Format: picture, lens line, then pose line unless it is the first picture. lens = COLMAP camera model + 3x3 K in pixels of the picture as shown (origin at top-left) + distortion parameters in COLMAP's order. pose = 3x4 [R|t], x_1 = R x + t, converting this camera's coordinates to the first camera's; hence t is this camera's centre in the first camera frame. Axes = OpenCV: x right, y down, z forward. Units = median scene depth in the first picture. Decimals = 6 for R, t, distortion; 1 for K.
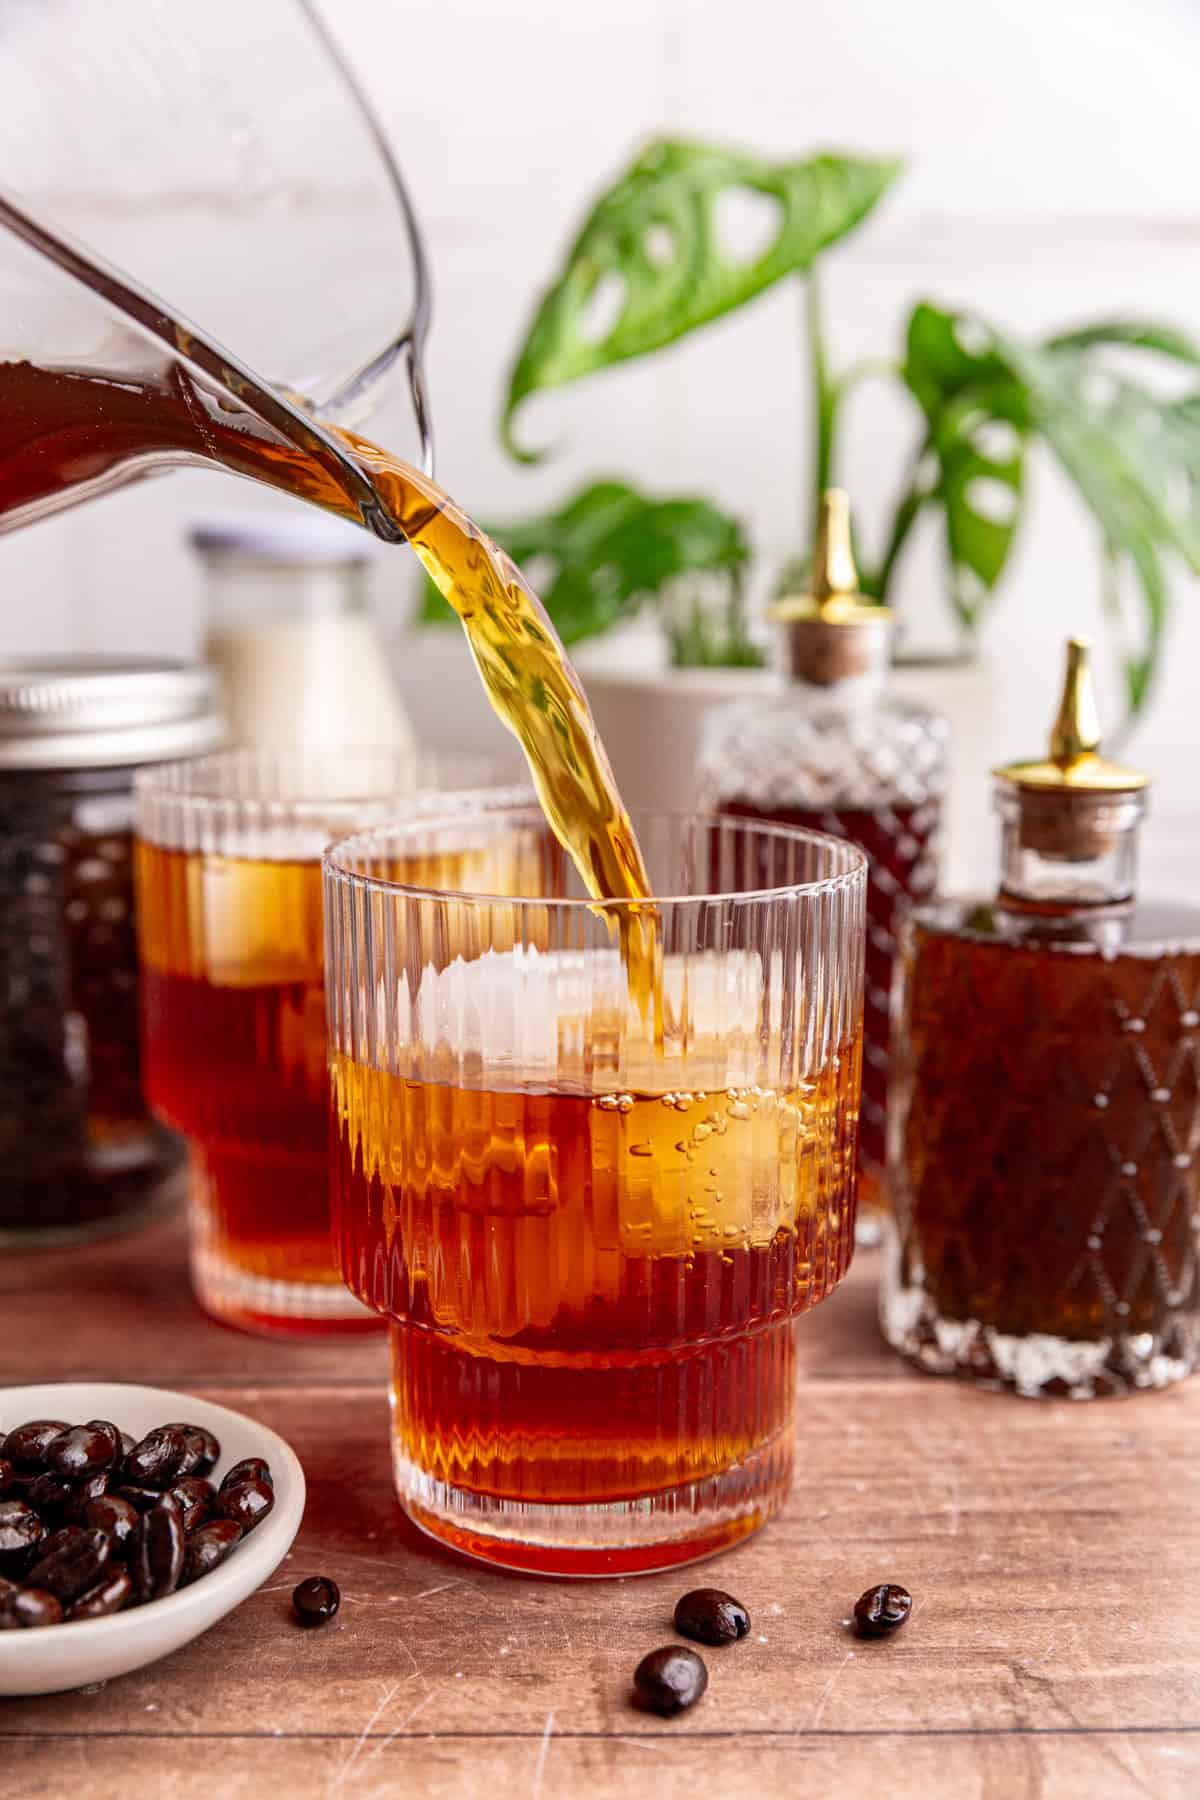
lens RADIAL K [[2257.8, 0, 600.0], [0, 2257.8, 900.0], [0, 0, 1]] dist [0.012633, -0.058699]
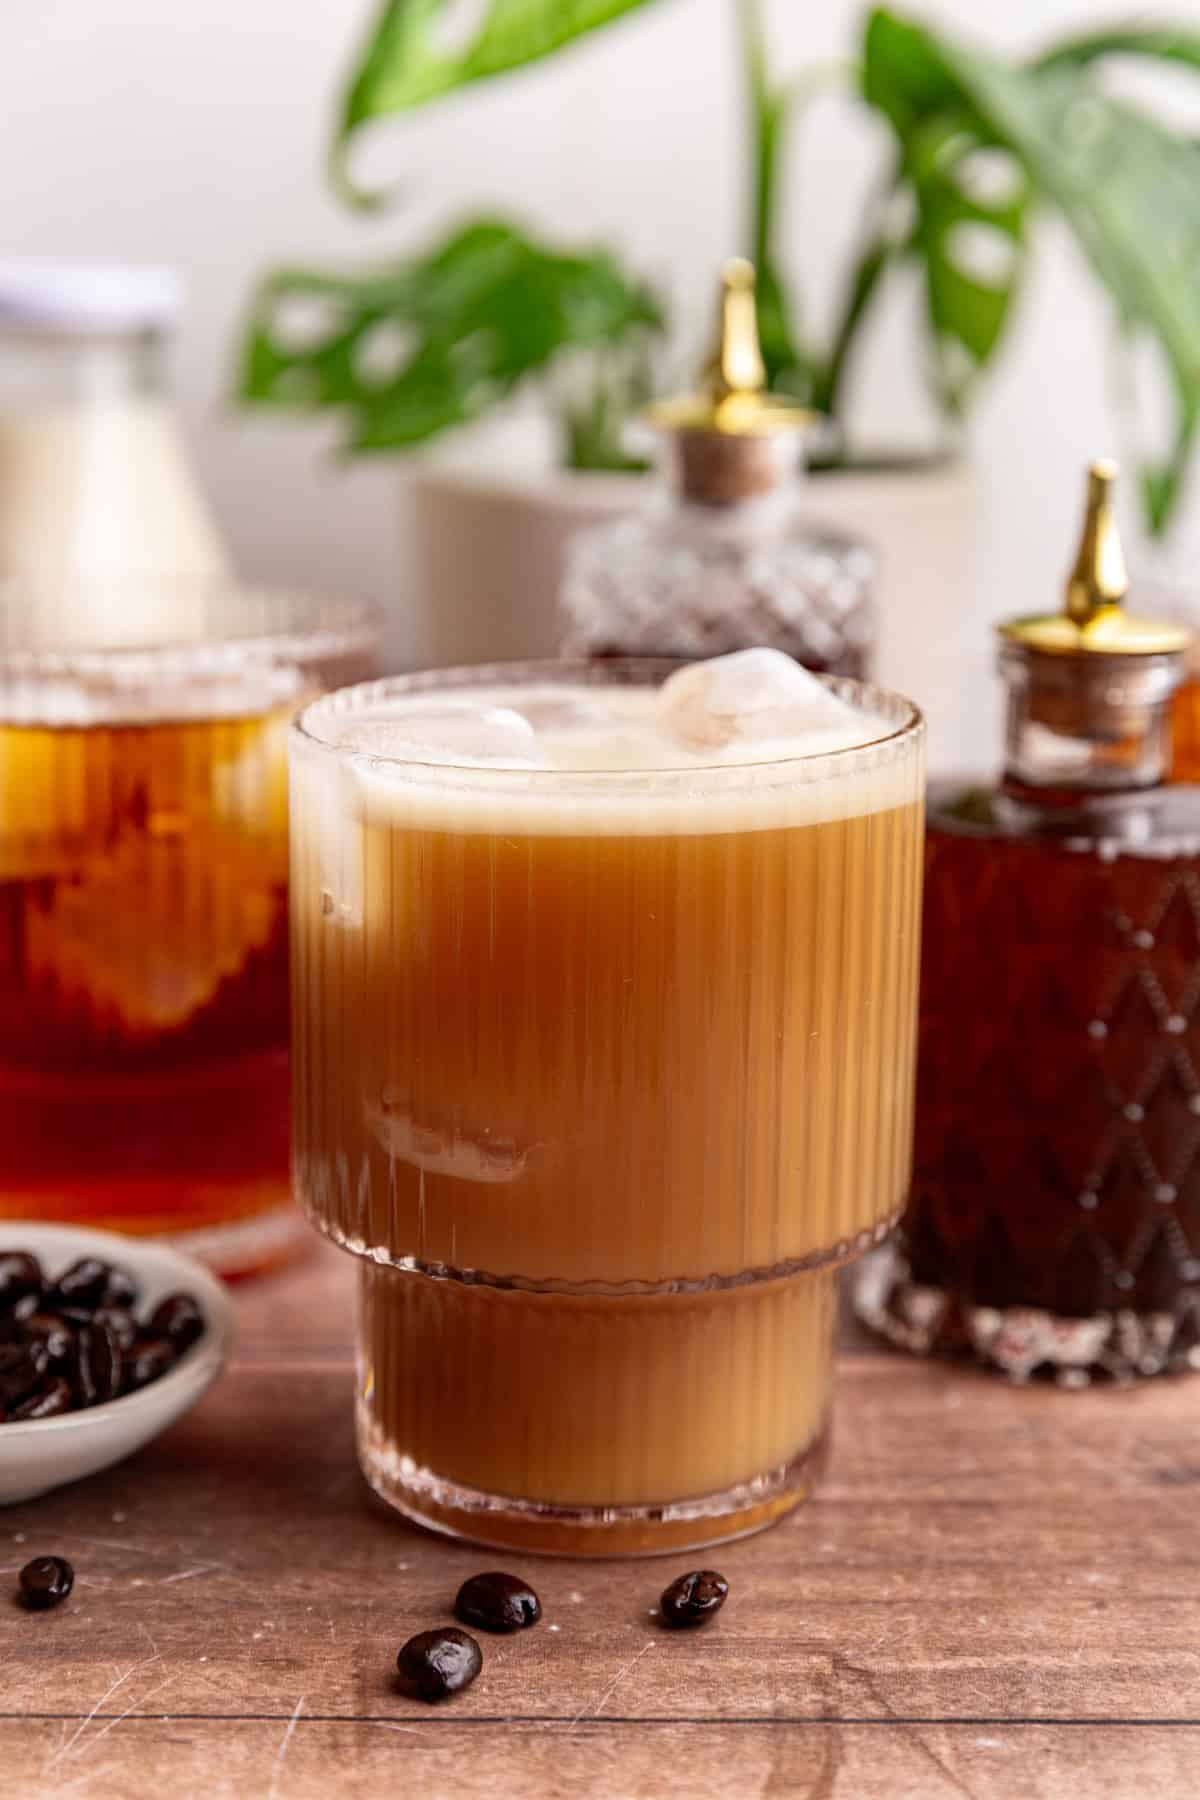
lens RADIAL K [[3336.3, 0, 600.0], [0, 3336.3, 900.0], [0, 0, 1]] dist [-0.013373, 0.134442]
pose [[0.999938, 0.010897, 0.002177, 0.086028], [-0.010984, 0.998913, 0.045298, -0.014034], [-0.001681, -0.045319, 0.998971, -0.287418]]
